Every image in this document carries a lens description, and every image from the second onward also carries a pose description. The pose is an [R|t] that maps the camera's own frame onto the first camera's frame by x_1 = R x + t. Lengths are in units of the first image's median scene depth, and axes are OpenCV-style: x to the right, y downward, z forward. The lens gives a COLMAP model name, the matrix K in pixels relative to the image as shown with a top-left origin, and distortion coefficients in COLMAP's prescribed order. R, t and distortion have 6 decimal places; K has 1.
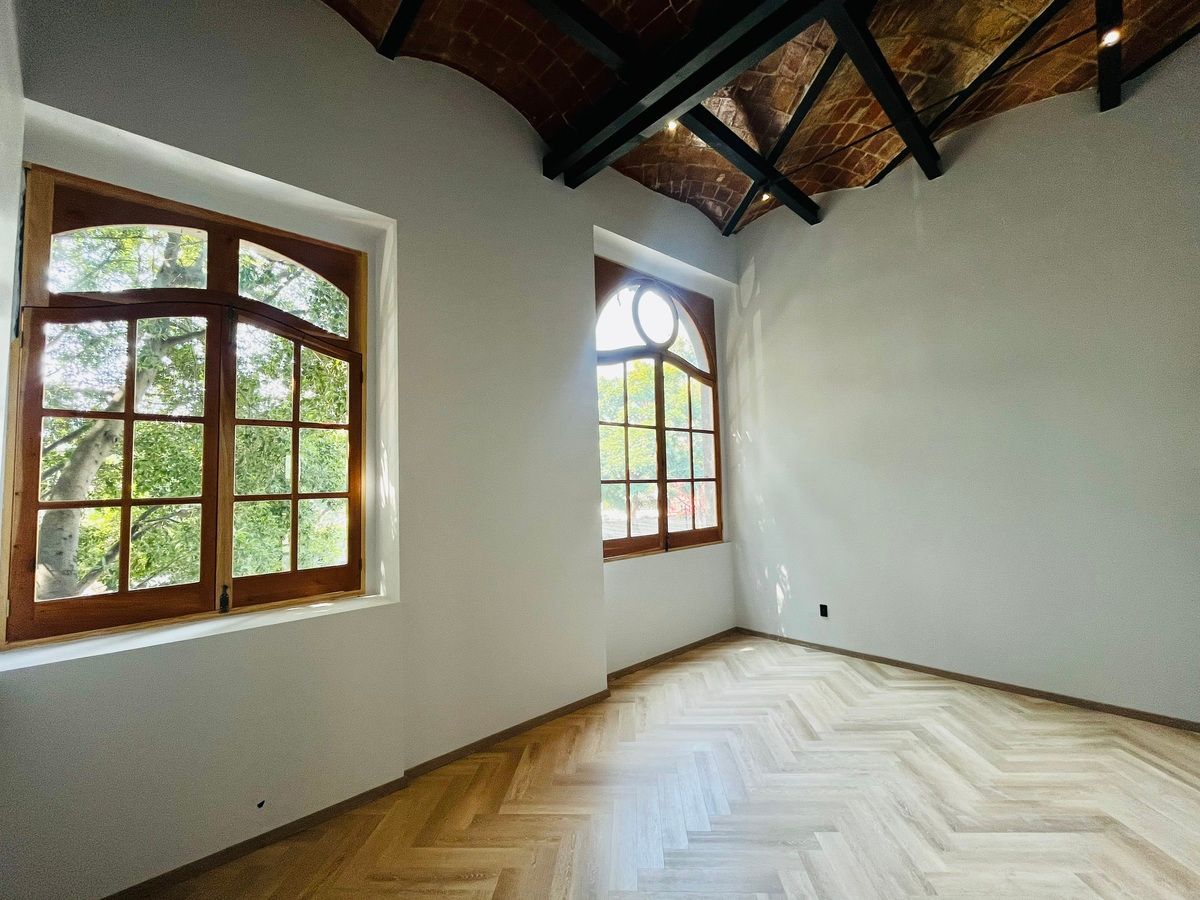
lens RADIAL K [[483.3, 0, 599.0], [0, 483.3, 450.0], [0, 0, 1]] dist [-0.007695, 0.001559]
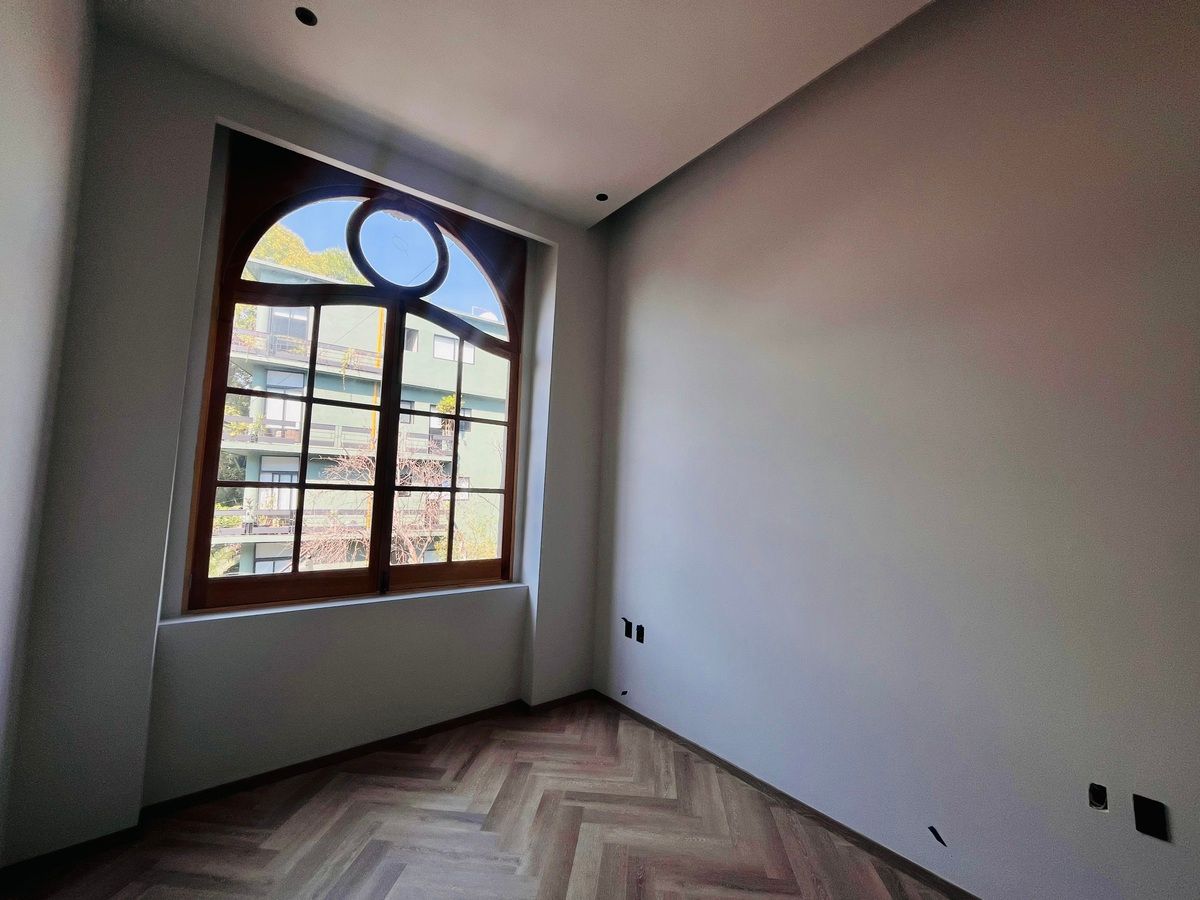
lens RADIAL K [[483.3, 0, 603.9], [0, 483.3, 453.3], [0, 0, 1]] dist [-0.007695, 0.001559]
pose [[0.999106, 0.036343, -0.021619, 0.599643], [-0.036921, 0.998954, -0.026962, 0.030617], [0.020616, 0.027736, 0.999403, 0.454794]]
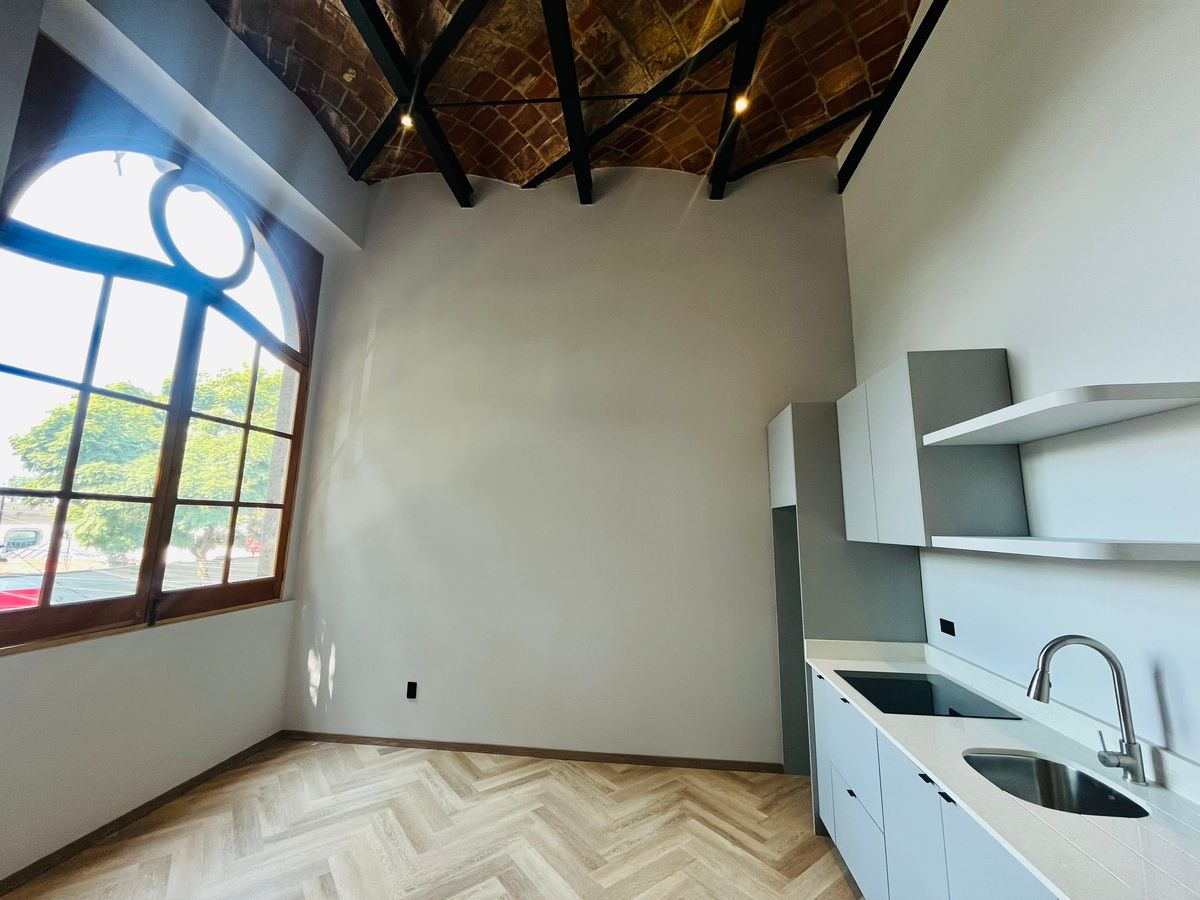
lens RADIAL K [[483.3, 0, 597.5], [0, 483.3, 451.4], [0, 0, 1]] dist [-0.007695, 0.001559]
pose [[0.744899, 0.144032, 0.651445, 0.179173], [-0.092912, 0.989300, -0.112489, 0.030122], [-0.660676, 0.023266, 0.750311, 0.306279]]
